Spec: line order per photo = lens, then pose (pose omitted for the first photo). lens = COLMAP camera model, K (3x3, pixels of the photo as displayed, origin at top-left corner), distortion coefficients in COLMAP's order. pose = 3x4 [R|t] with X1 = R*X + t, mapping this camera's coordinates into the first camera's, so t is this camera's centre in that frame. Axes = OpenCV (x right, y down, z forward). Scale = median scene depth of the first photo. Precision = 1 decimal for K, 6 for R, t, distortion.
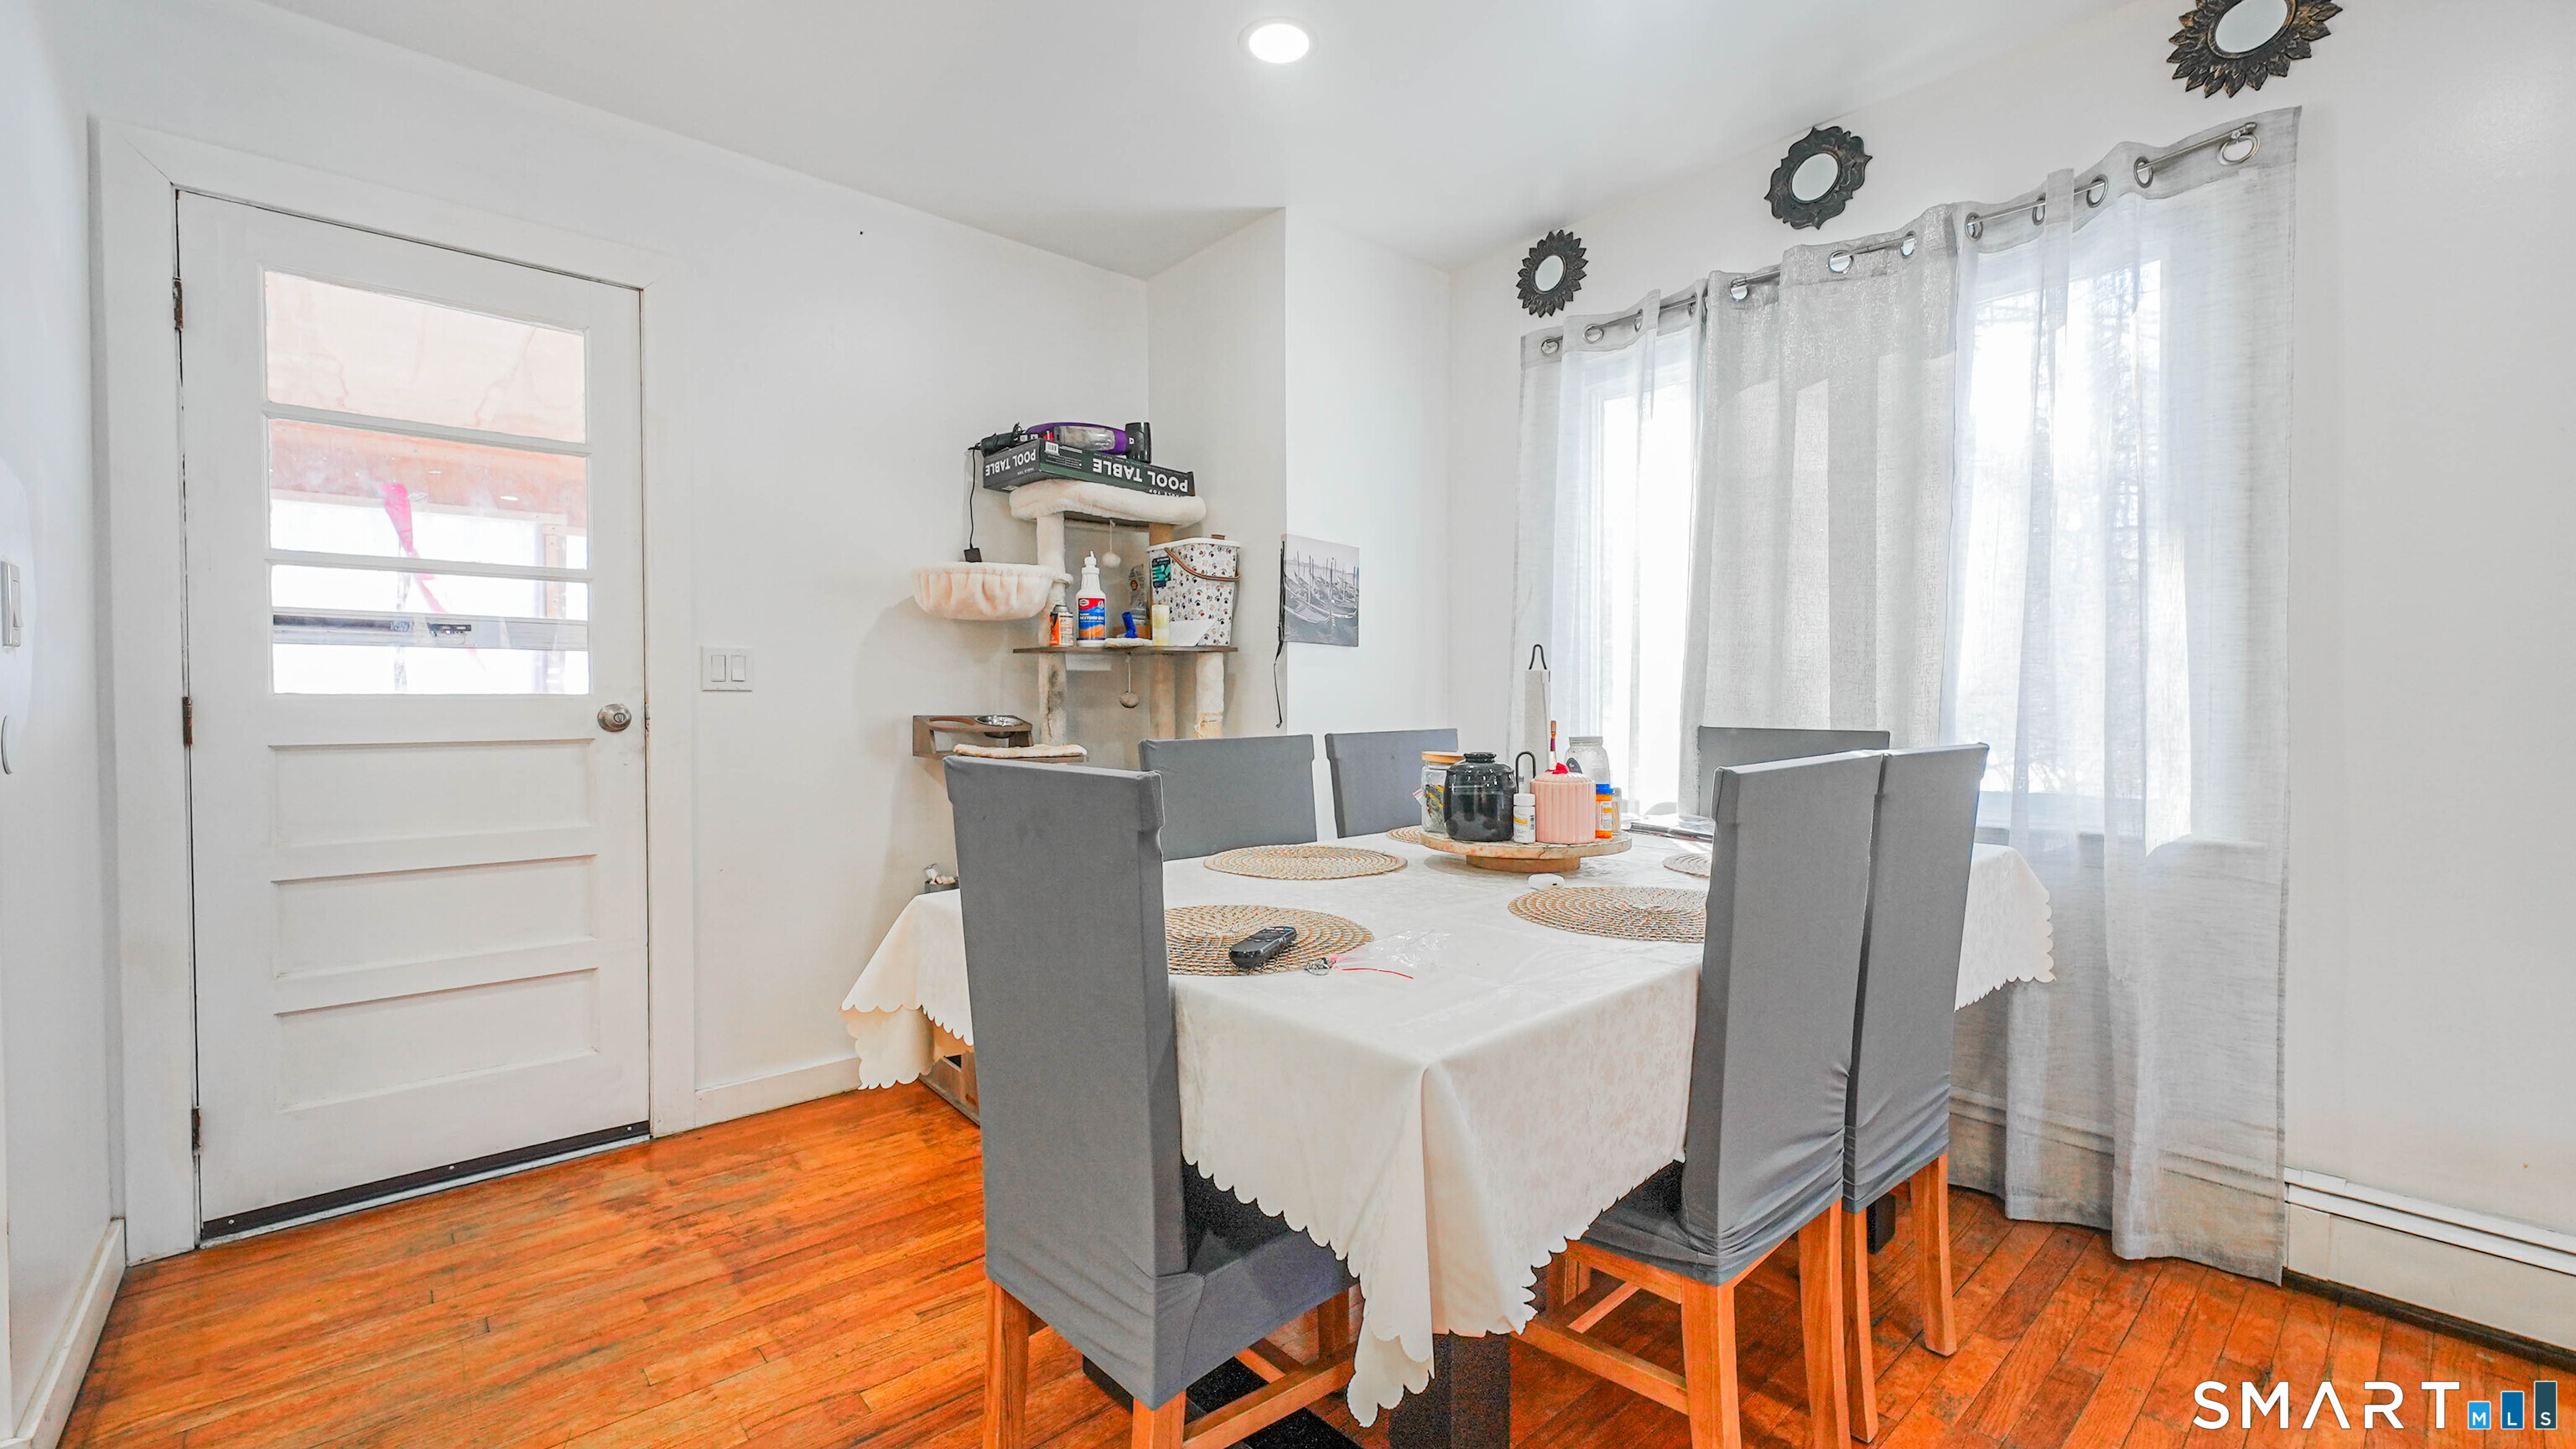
lens RADIAL K [[1059.7, 0, 1281.9], [0, 1059.7, 710.4], [0, 0, 1]] dist [0.004077, -0.000409]
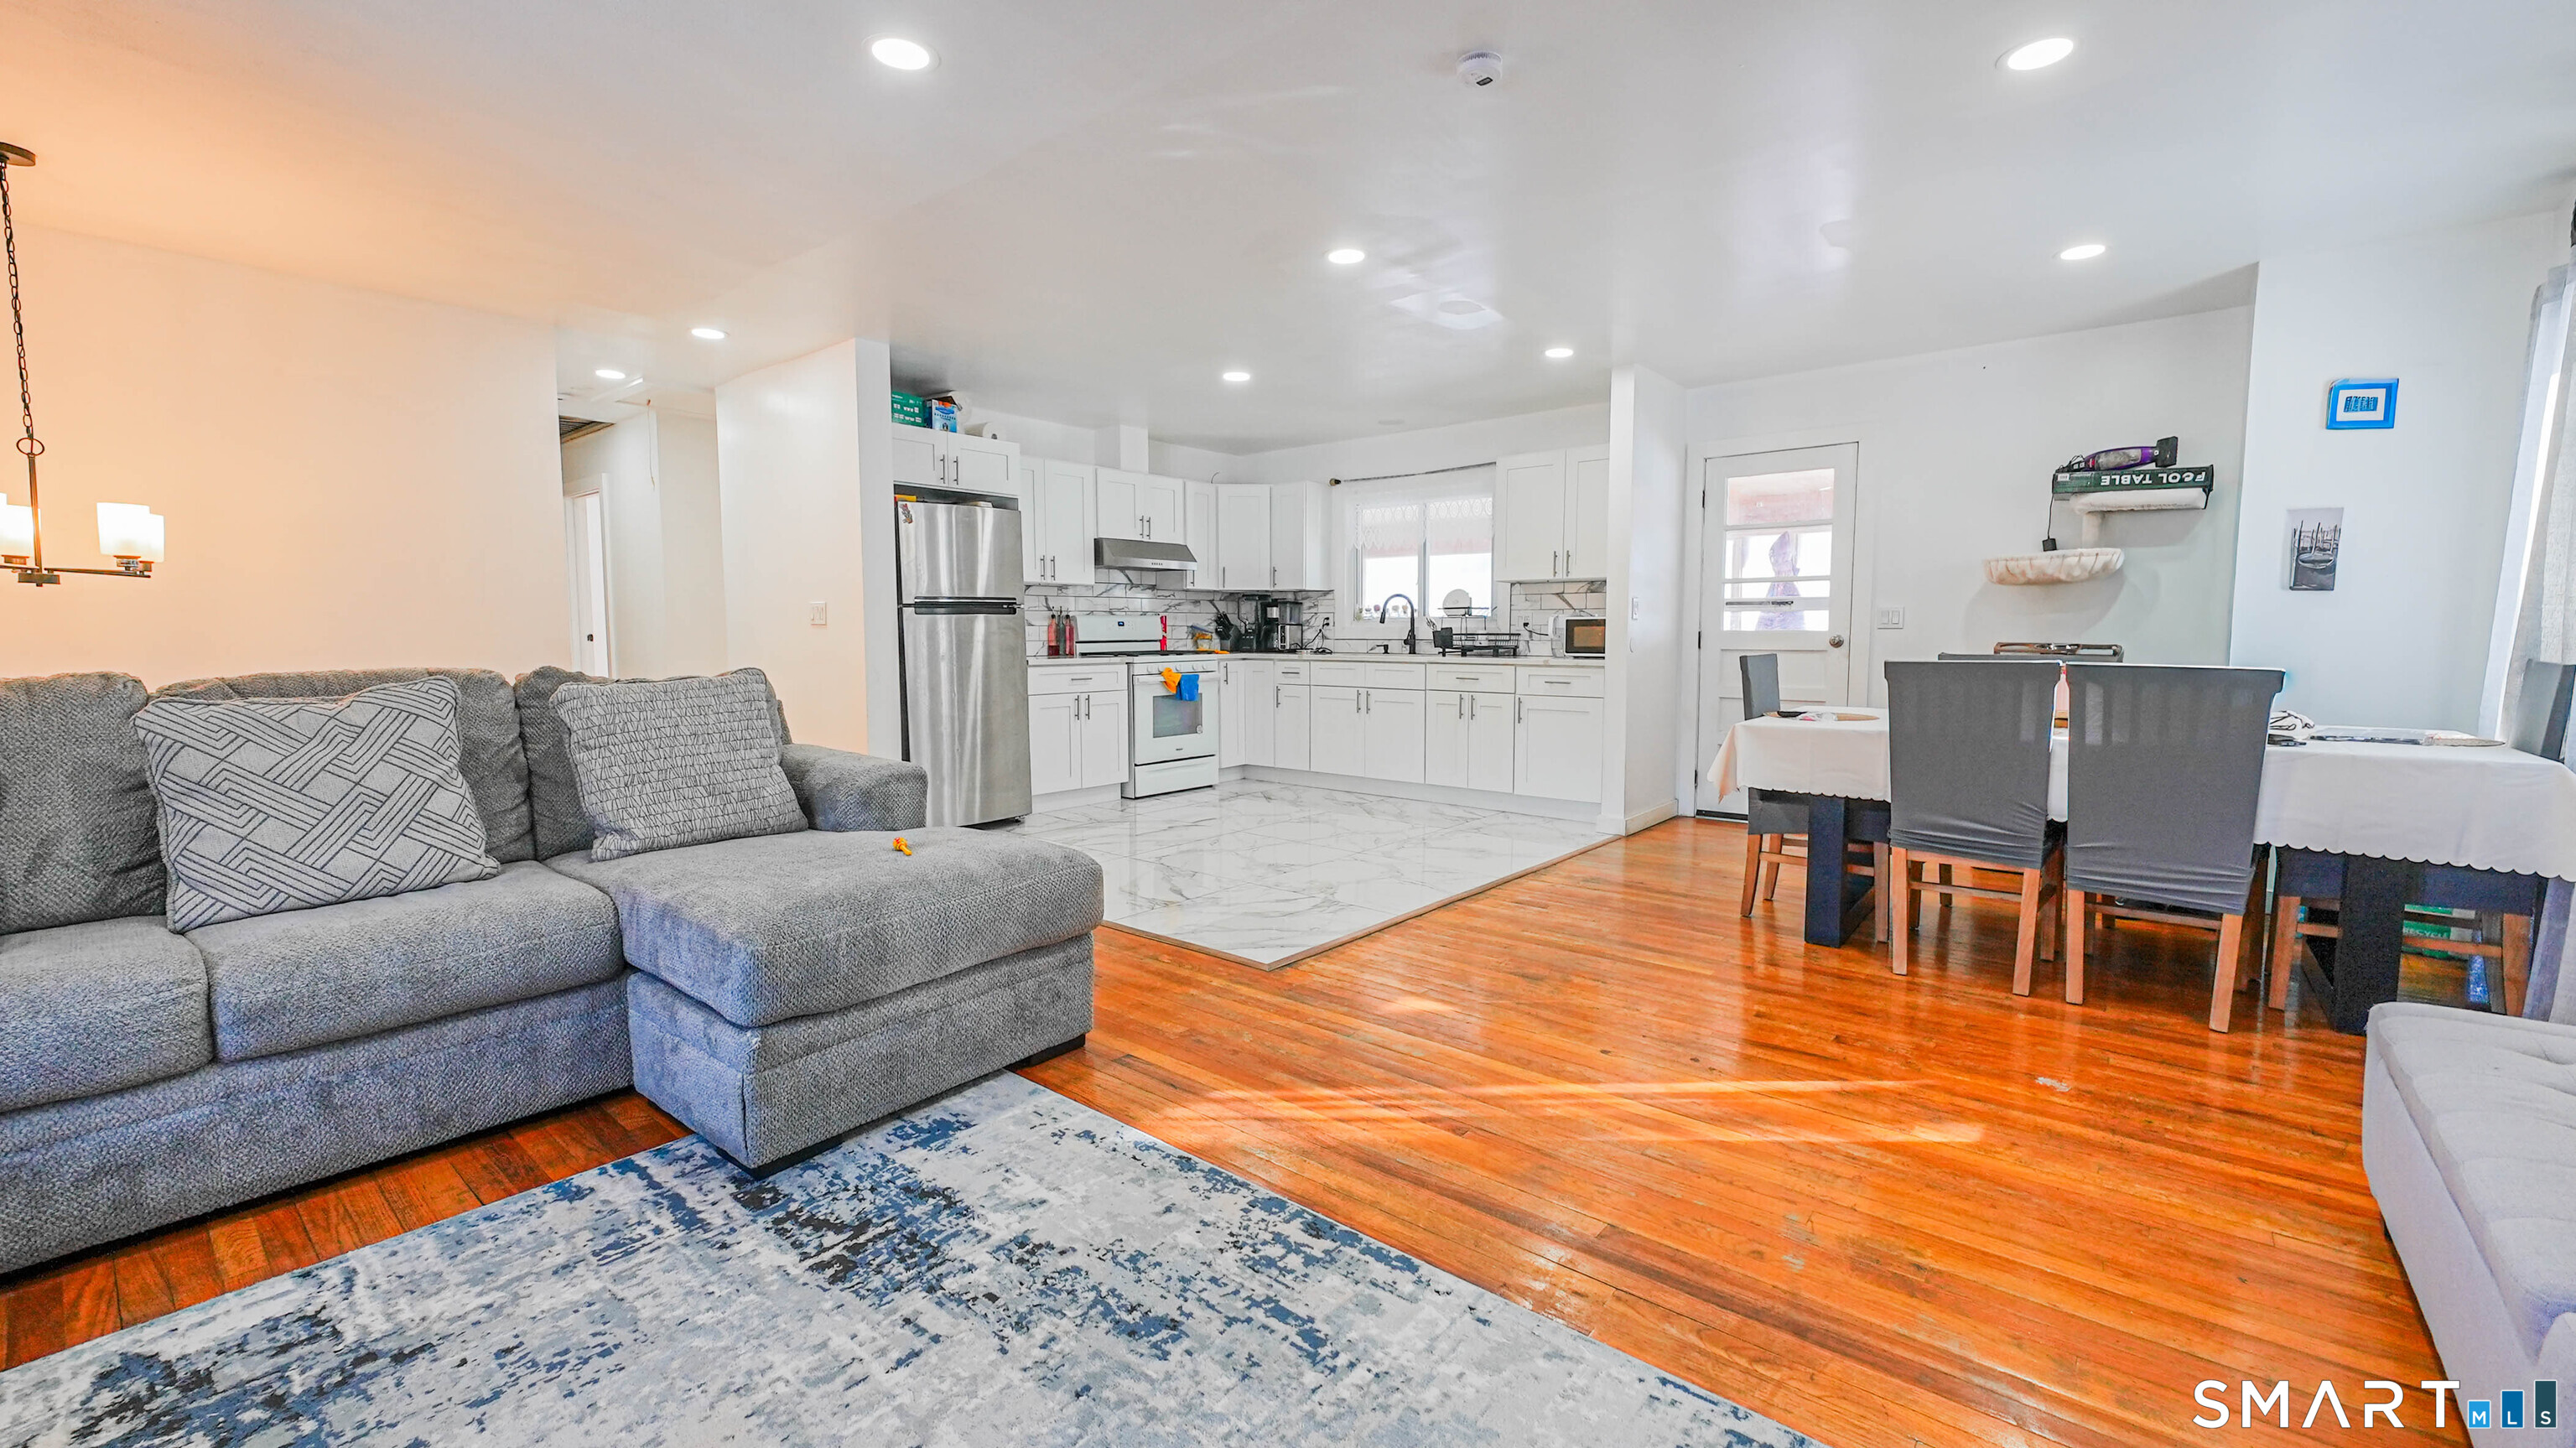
lens RADIAL K [[1029.8, 0, 1281.2], [0, 1029.8, 713.7], [0, 0, 1]] dist [0.012642, -0.004438]
pose [[0.145560, 0.079561, -0.986145, 1.485937], [-0.012571, 0.996830, 0.078567, 0.003904], [0.989270, 0.000961, 0.146099, -0.517240]]
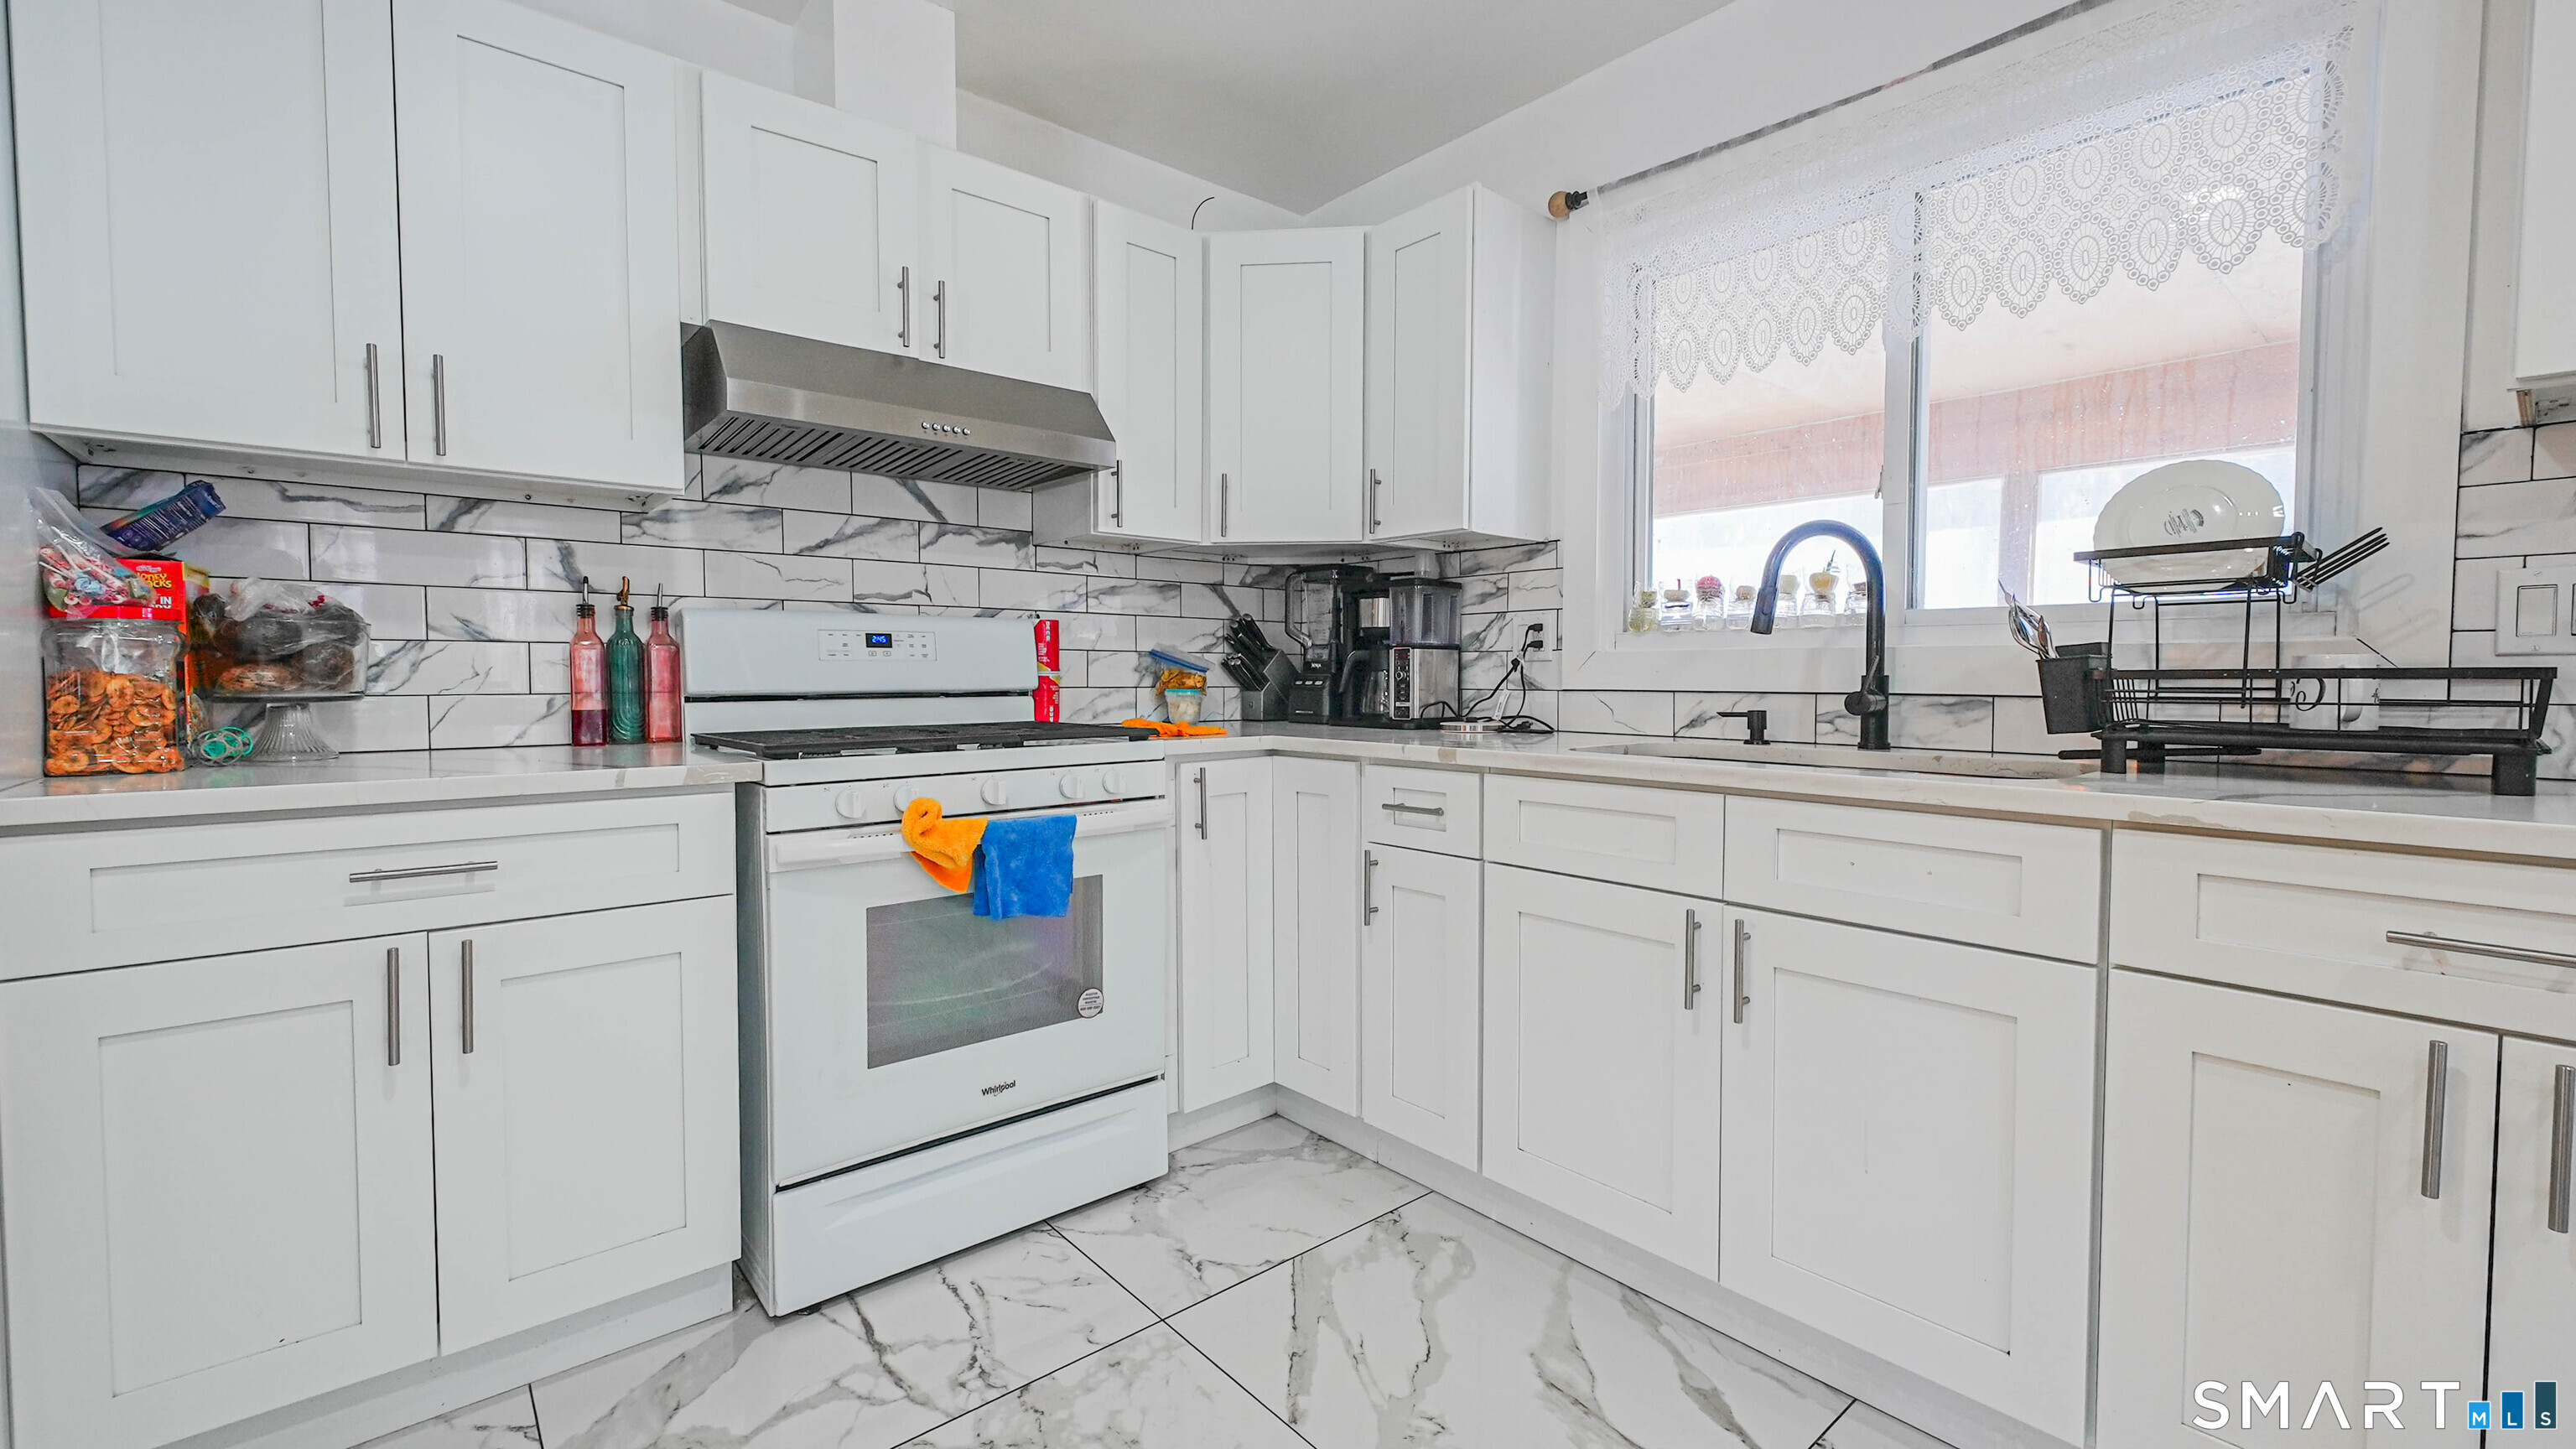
lens RADIAL K [[1046.6, 0, 1279.9], [0, 1046.6, 716.8], [0, 0, 1]] dist [0.001372, -0.000732]
pose [[-0.018275, 0.039877, -0.999037, -0.674483], [-0.014802, 0.999084, 0.040150, 0.011120], [0.999723, 0.015522, -0.017668, -0.137631]]
